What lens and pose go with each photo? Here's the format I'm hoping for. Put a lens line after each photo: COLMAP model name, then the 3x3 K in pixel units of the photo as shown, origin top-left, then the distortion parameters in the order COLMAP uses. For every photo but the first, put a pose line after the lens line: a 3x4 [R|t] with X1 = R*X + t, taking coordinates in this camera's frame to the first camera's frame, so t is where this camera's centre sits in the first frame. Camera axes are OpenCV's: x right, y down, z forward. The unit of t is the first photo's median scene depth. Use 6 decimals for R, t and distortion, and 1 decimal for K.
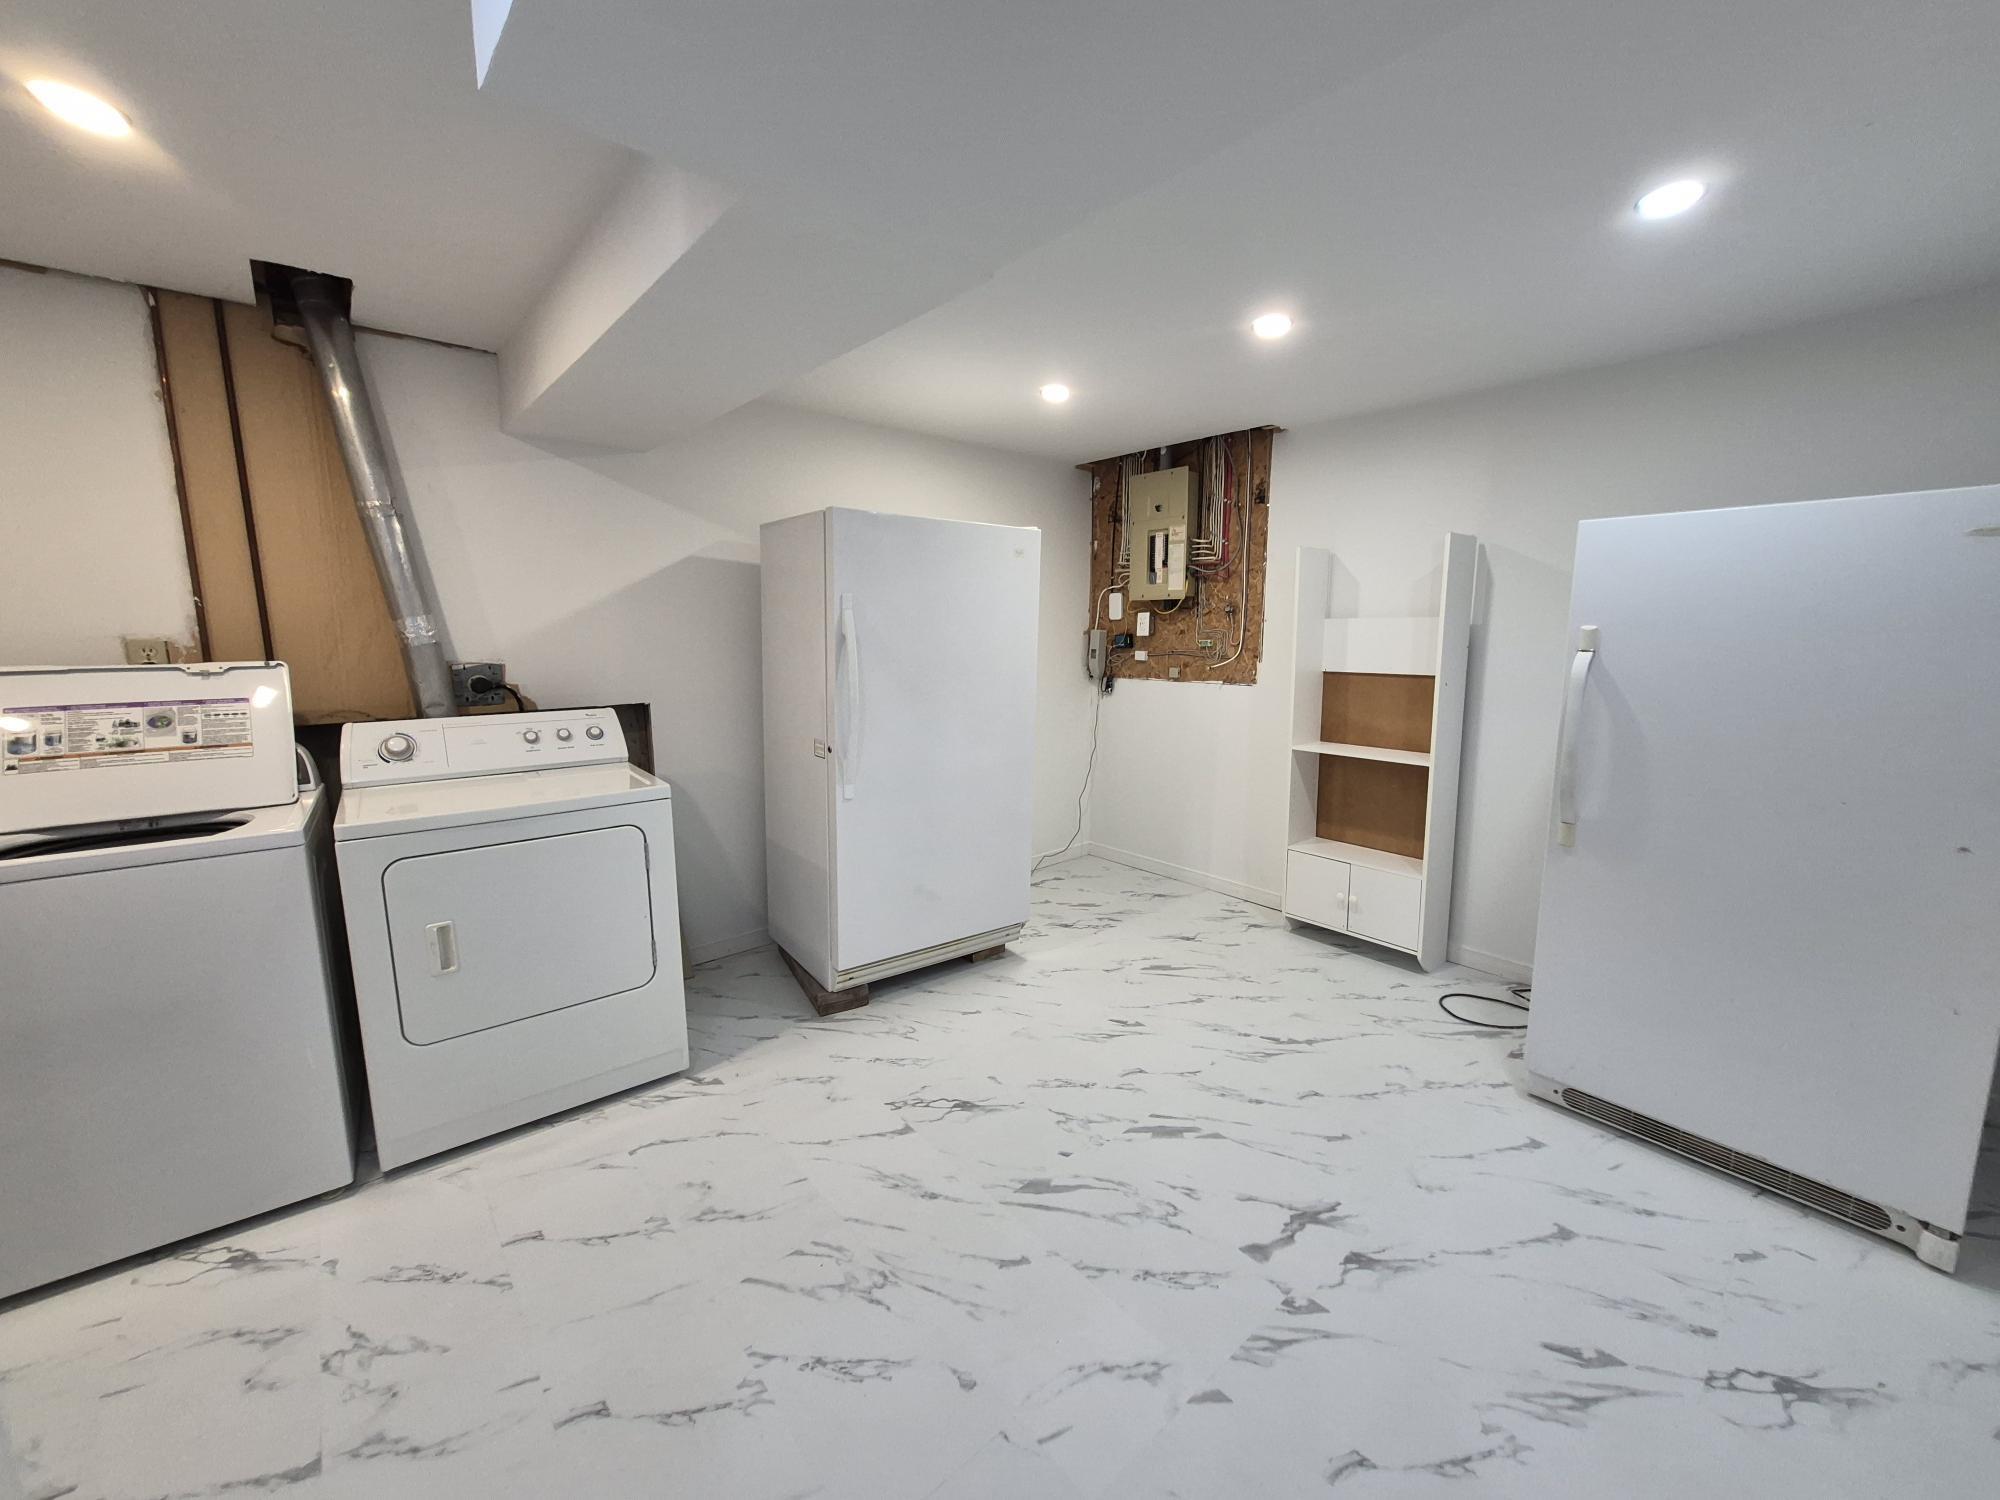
lens RADIAL K [[782.7, 0, 1034.5], [0, 782.7, 743.9], [0, 0, 1]] dist [0.009992, -0.006405]
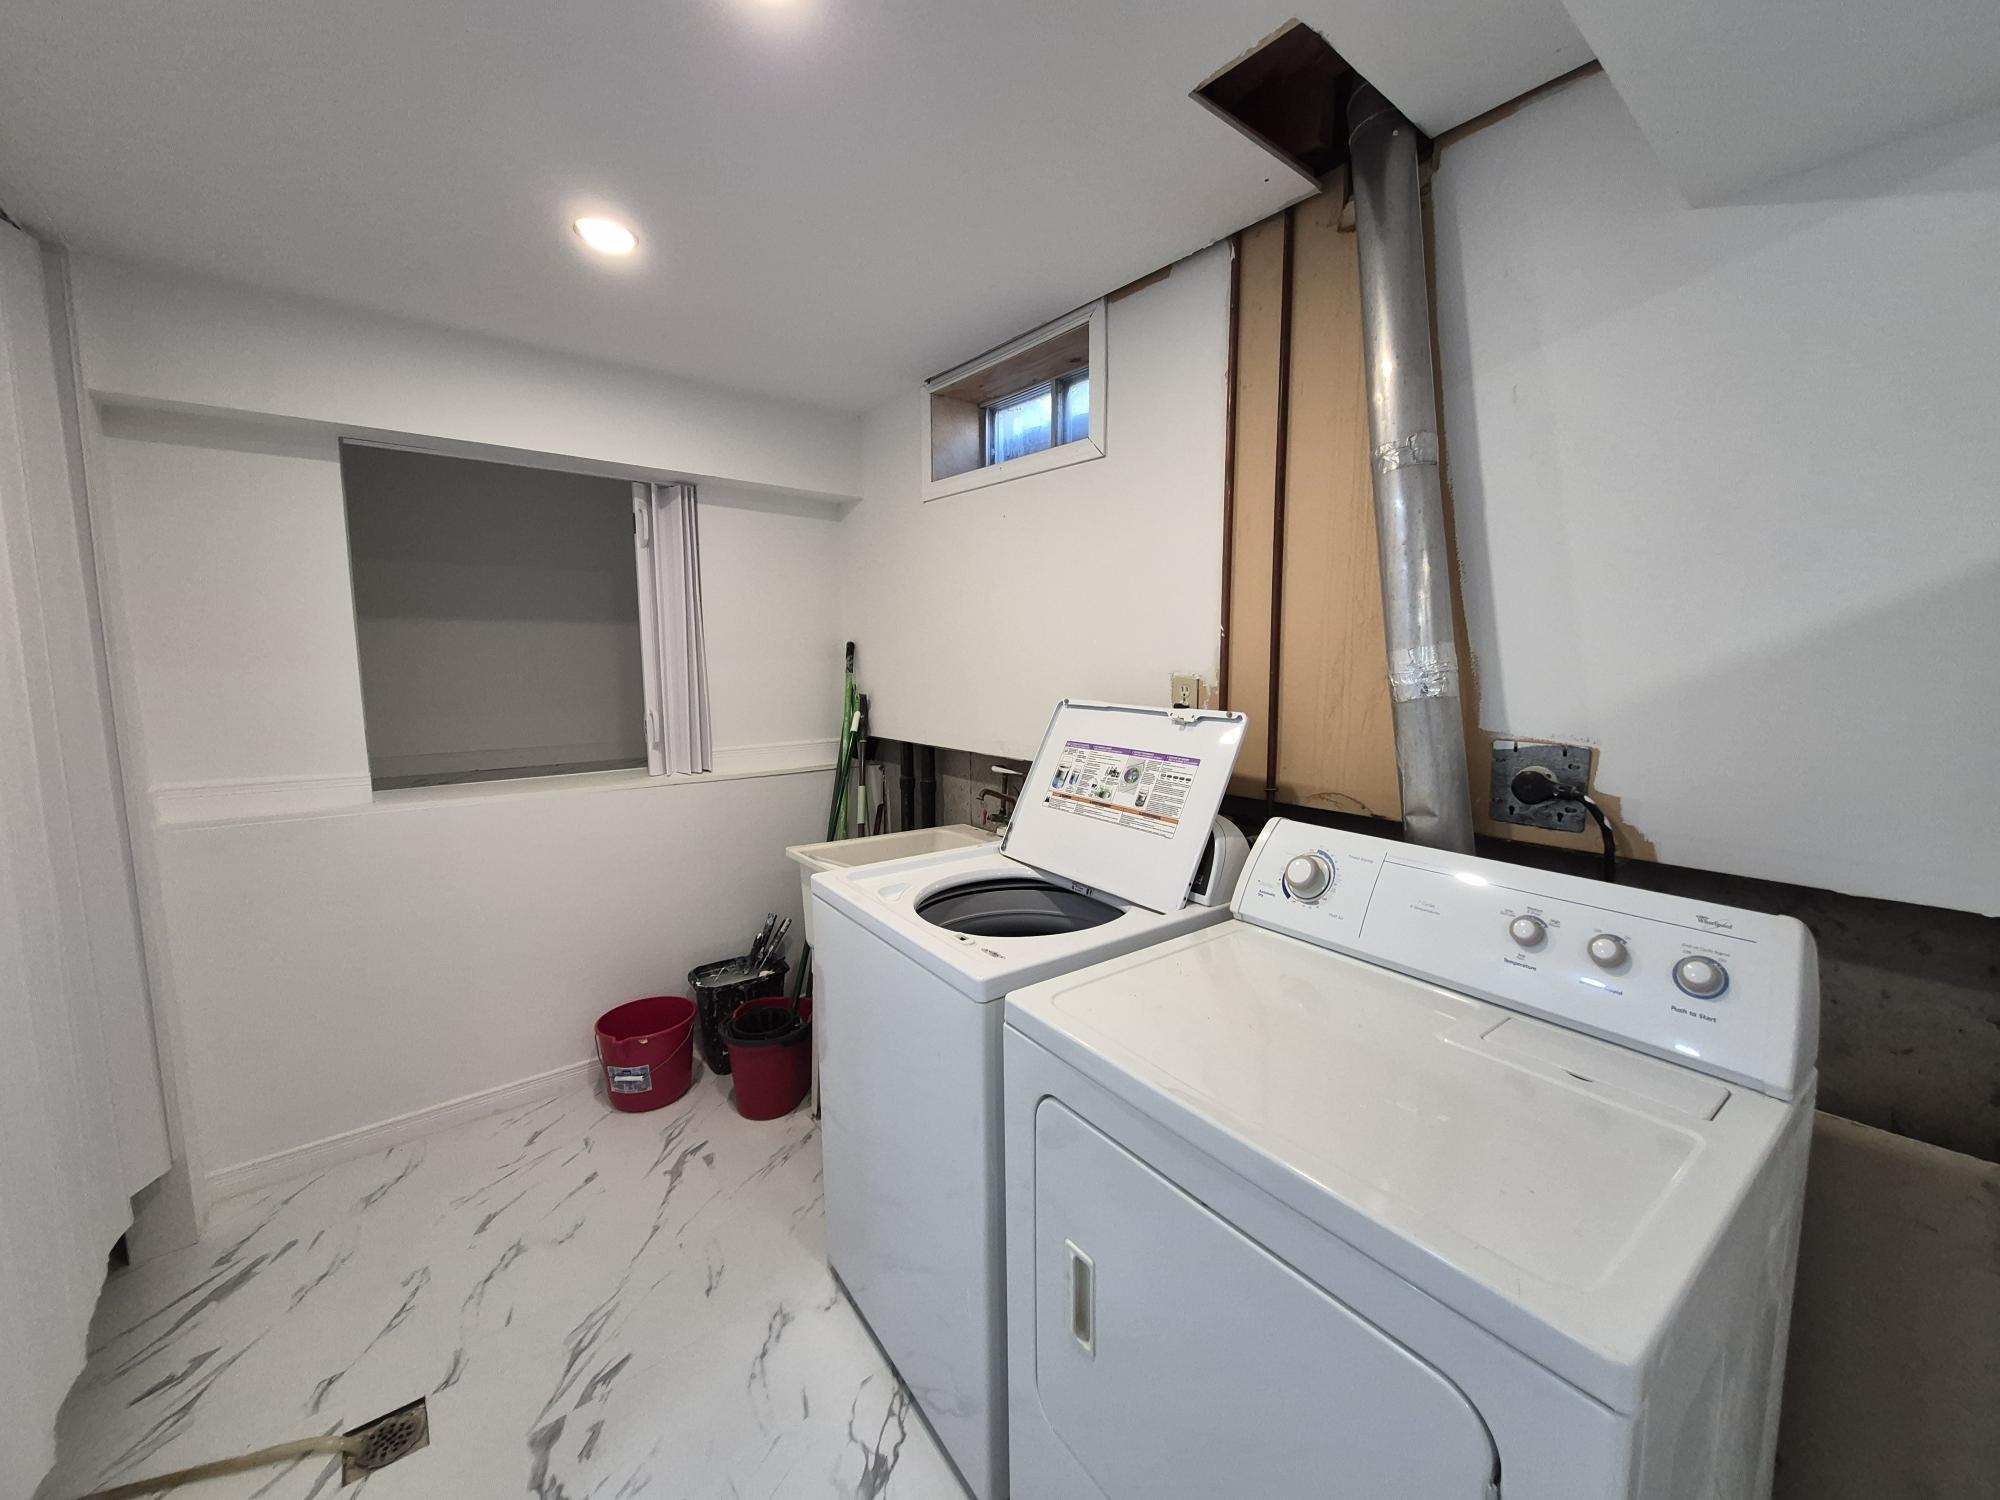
lens RADIAL K [[782.7, 0, 1034.5], [0, 782.7, 743.9], [0, 0, 1]] dist [0.009992, -0.006405]
pose [[-0.038324, 0.114950, -0.992632, -0.251632], [-0.148643, 0.981654, 0.119418, -0.131541], [0.988148, 0.152124, -0.020535, 0.818379]]
